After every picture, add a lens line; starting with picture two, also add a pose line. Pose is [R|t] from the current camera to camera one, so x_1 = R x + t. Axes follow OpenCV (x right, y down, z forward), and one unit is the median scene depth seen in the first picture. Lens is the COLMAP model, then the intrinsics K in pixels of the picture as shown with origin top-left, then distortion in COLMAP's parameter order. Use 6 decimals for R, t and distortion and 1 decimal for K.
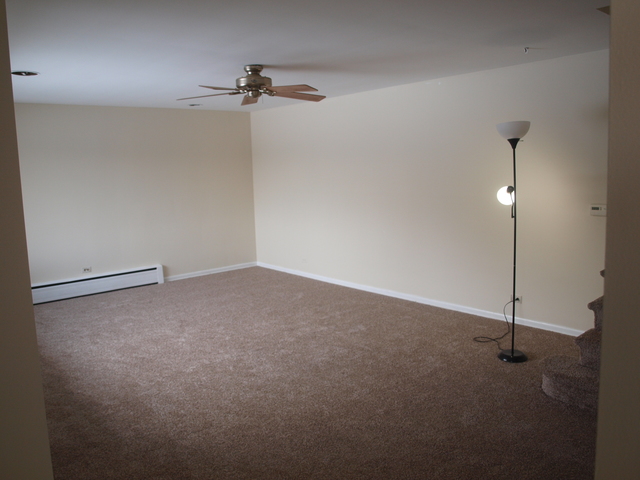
lens RADIAL K [[515.6, 0, 318.0], [0, 515.6, 238.6], [0, 0, 1]] dist [-0.096629, 0.055980]
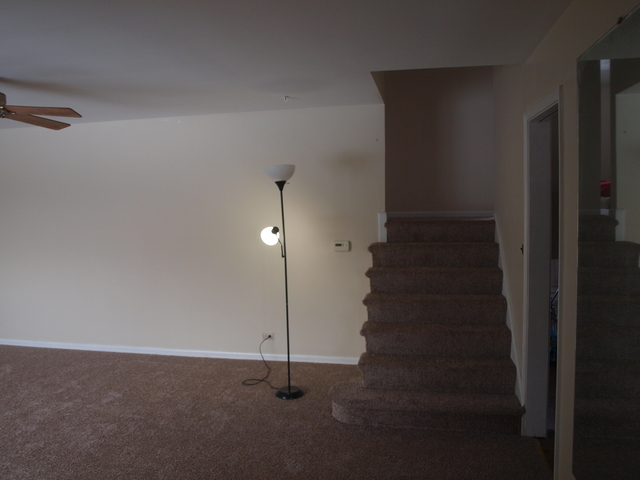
lens RADIAL K [[515.6, 0, 324.4], [0, 515.6, 236.8], [0, 0, 1]] dist [-0.096629, 0.055980]
pose [[0.783146, -0.027109, 0.621247, -0.184651], [0.078269, 0.995401, -0.055230, -0.017182], [-0.616893, 0.091877, 0.781666, 0.121927]]
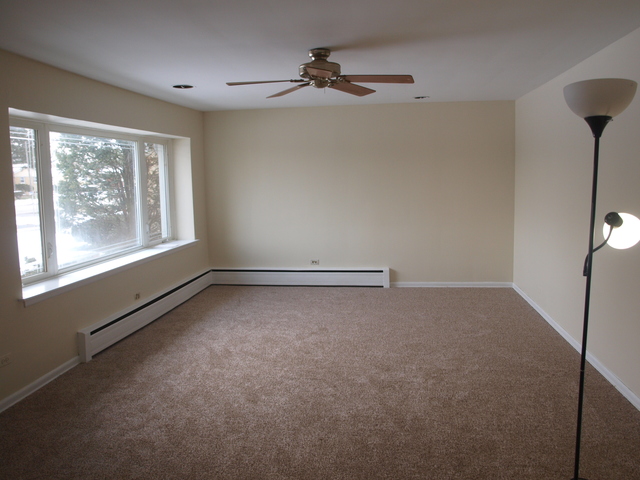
lens RADIAL K [[515.6, 0, 320.4], [0, 515.6, 237.8], [0, 0, 1]] dist [-0.096629, 0.055980]
pose [[0.656939, 0.107750, -0.746205, 0.540382], [-0.104477, 0.993196, 0.051436, -0.070458], [0.746670, 0.044171, 0.663727, 0.444332]]
